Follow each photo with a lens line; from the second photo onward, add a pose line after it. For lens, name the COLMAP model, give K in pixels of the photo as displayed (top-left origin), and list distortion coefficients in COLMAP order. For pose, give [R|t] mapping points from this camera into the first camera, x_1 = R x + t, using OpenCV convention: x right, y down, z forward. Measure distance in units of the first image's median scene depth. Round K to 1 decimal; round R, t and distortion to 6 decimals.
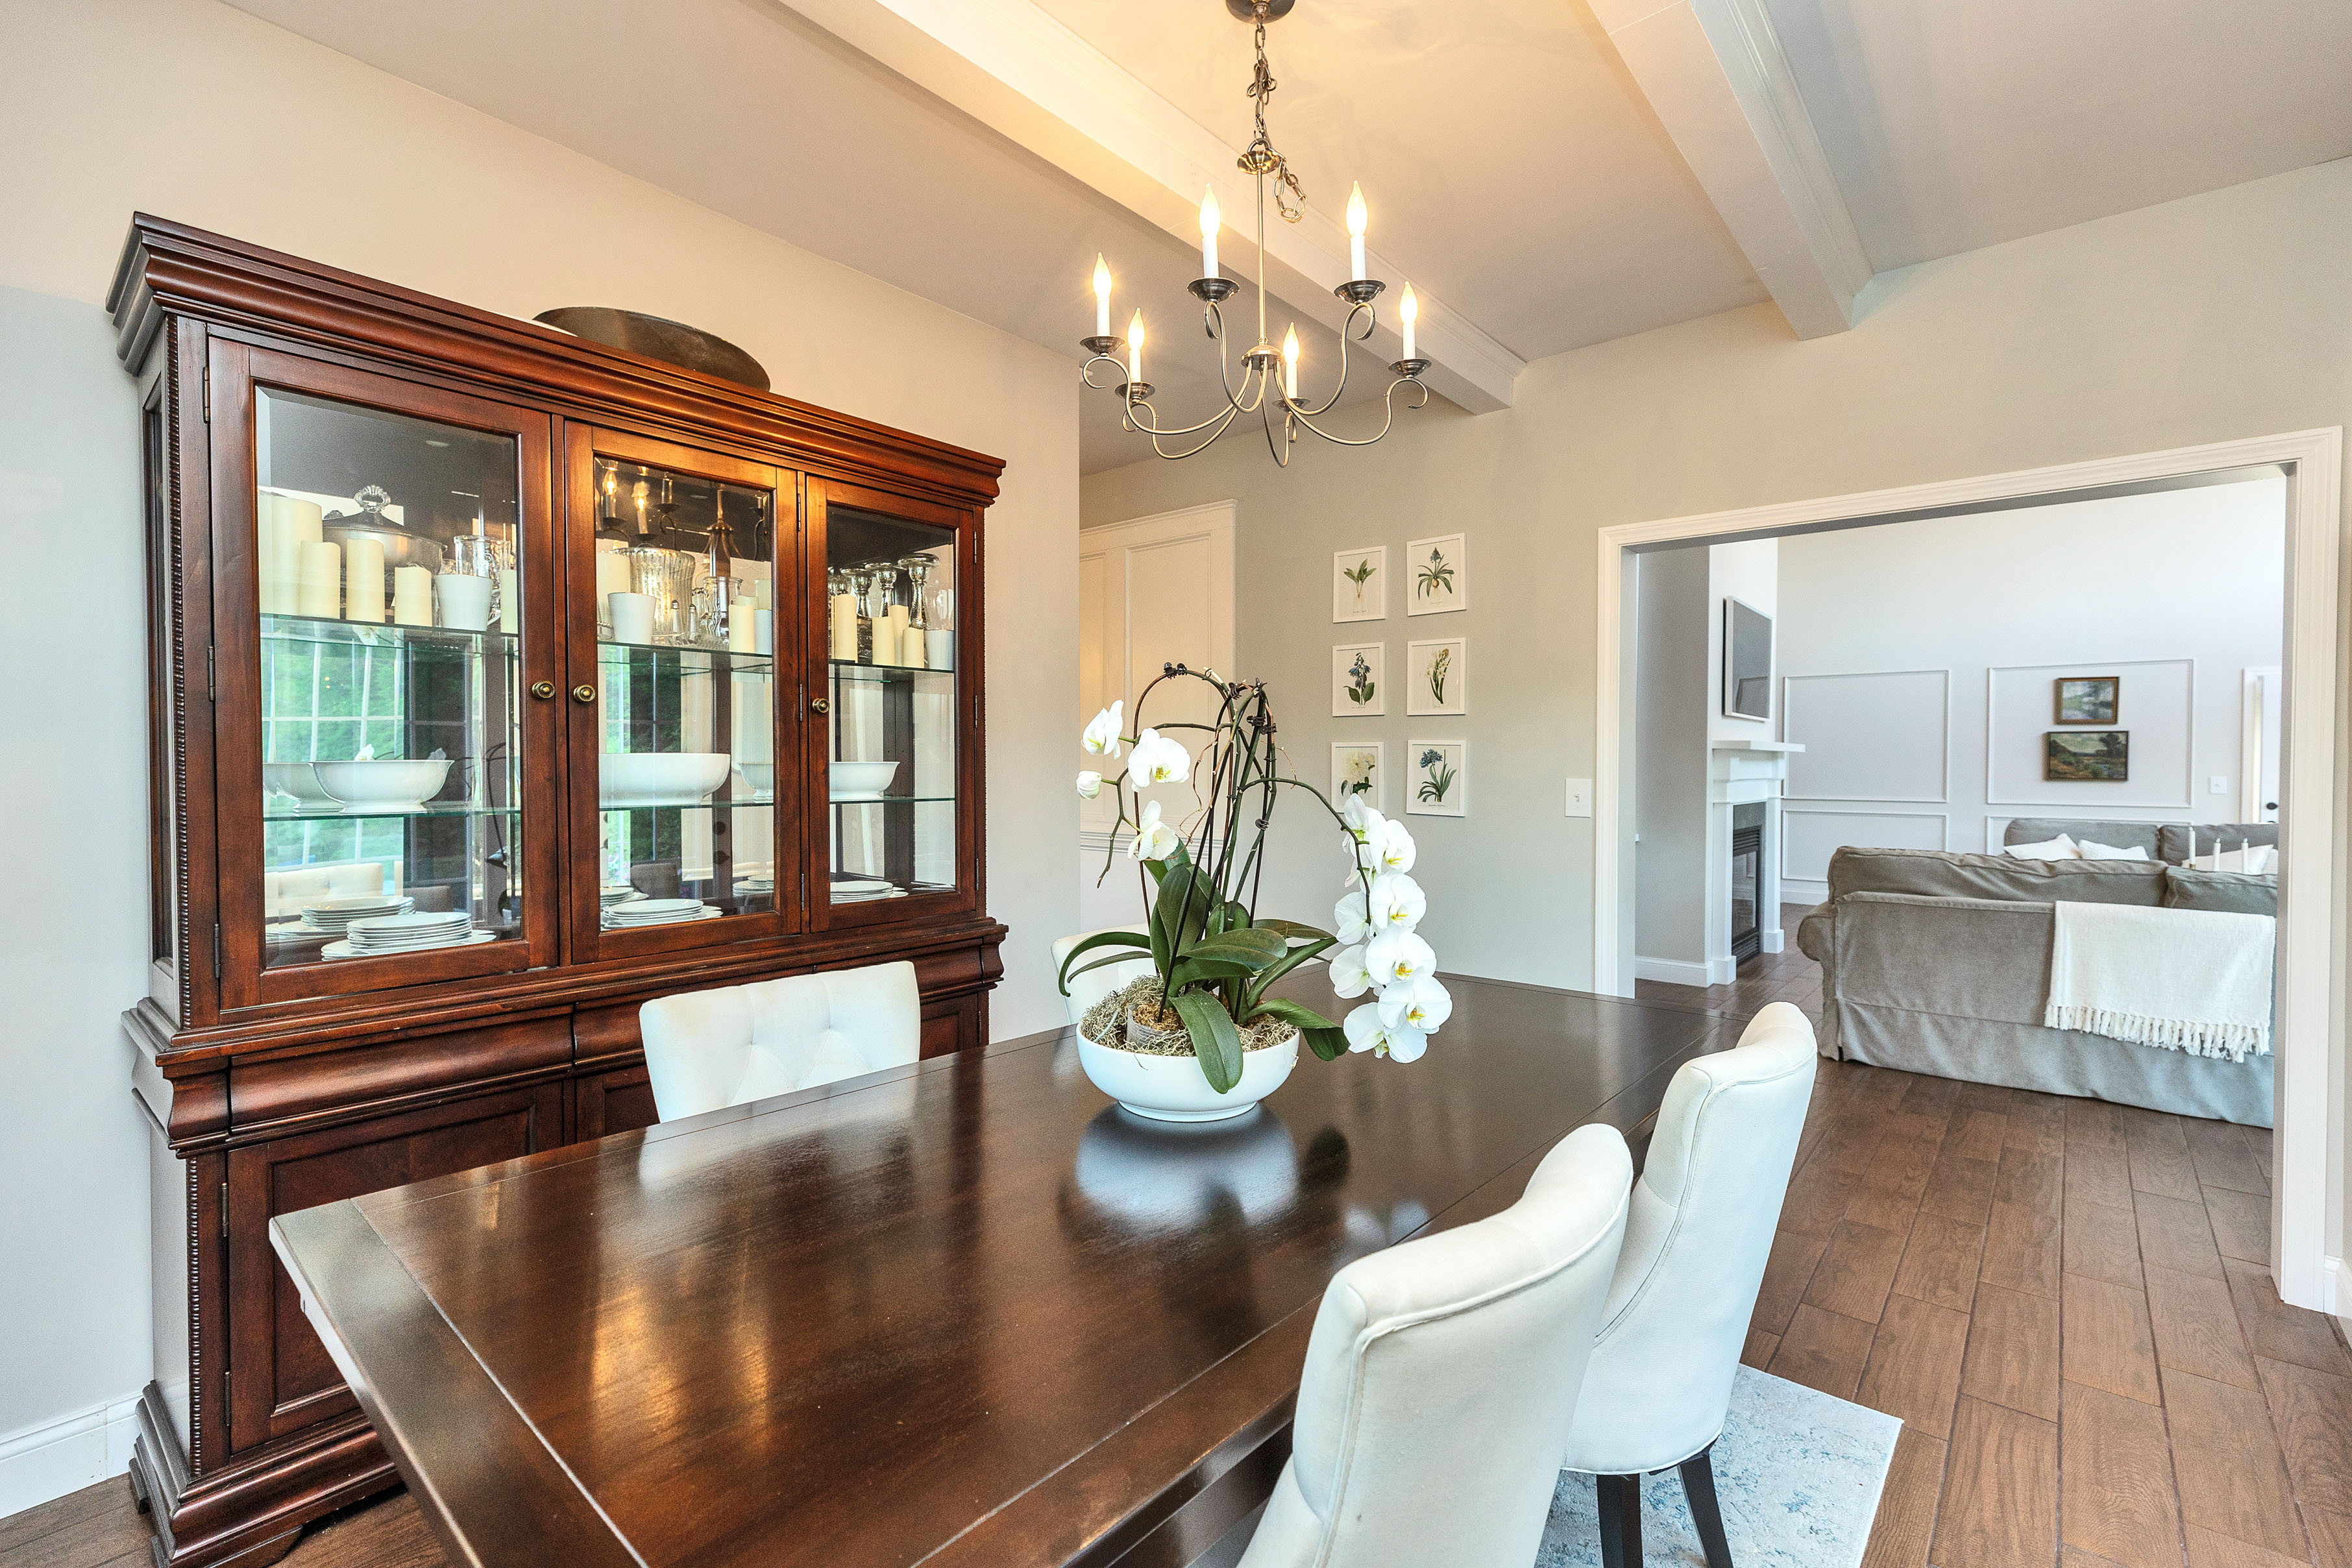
lens RADIAL K [[1052.1, 0, 1163.0], [0, 1052.1, 768.1], [0, 0, 1]] dist [0.009168, -0.001714]
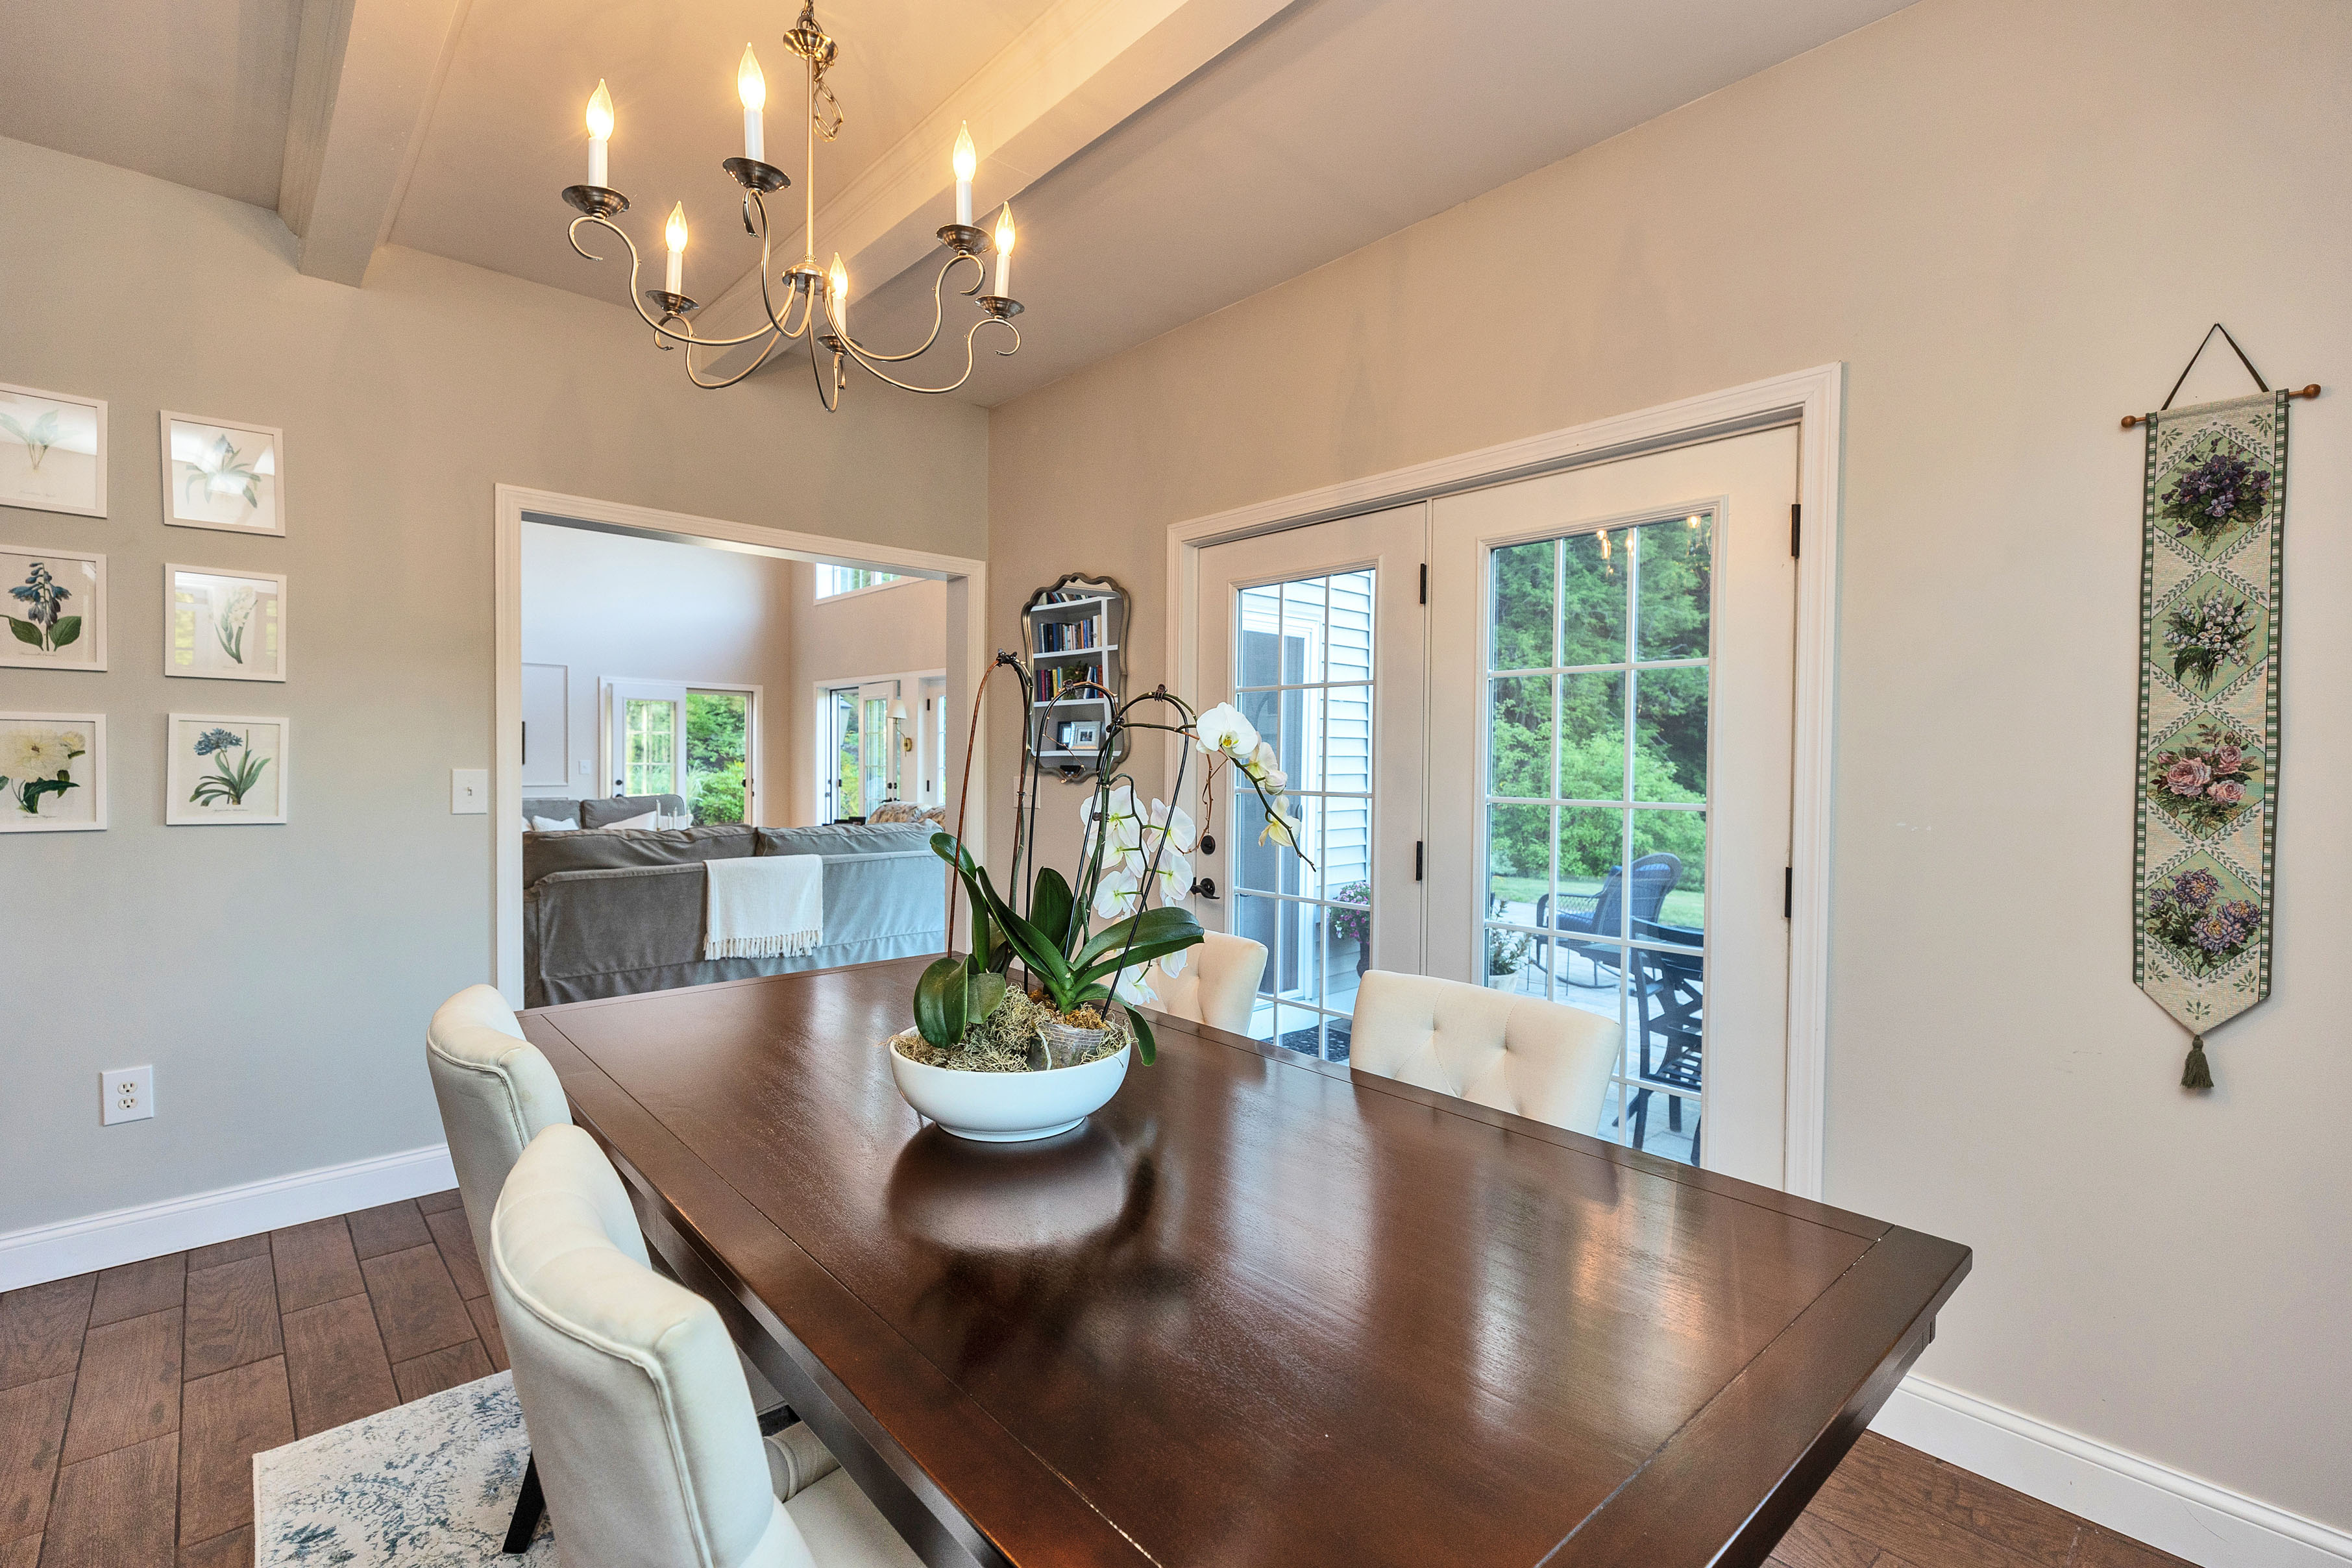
lens RADIAL K [[1052.1, 0, 1178.2], [0, 1052.1, 778.5], [0, 0, 1]] dist [0.009168, -0.001714]
pose [[0.108364, -0.020996, 0.993890, -0.345820], [-0.004923, 0.999753, 0.021657, -0.003290], [-0.994099, -0.007240, 0.108233, 0.293411]]
